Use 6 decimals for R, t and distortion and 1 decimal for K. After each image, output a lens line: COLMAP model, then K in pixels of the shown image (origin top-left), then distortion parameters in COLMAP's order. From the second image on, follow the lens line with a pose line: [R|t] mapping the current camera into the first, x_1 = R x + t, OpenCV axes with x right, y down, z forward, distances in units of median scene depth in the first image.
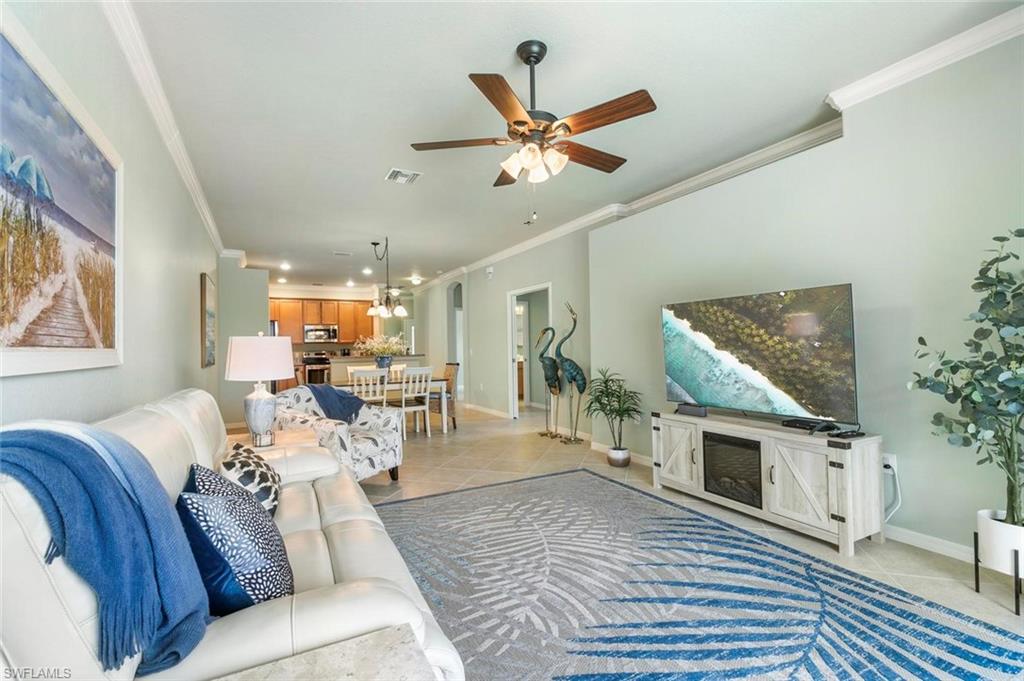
lens RADIAL K [[459.2, 0, 515.0], [0, 459.2, 340.0], [0, 0, 1]] dist [-0.000671, -0.000186]
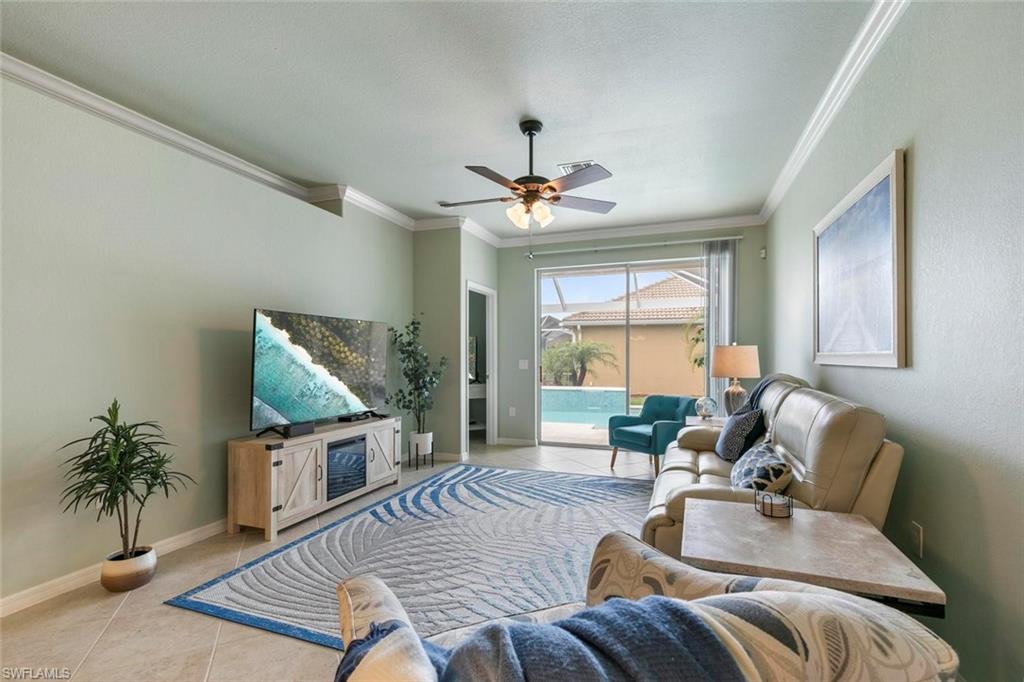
lens RADIAL K [[459.2, 0, 522.4], [0, 459.2, 358.6], [0, 0, 1]] dist [-0.000671, -0.000186]
pose [[-0.686044, 0.022393, 0.727215, -0.660764], [0.006710, 0.999678, -0.024453, 0.039281], [-0.727529, -0.011896, -0.685974, 1.441149]]
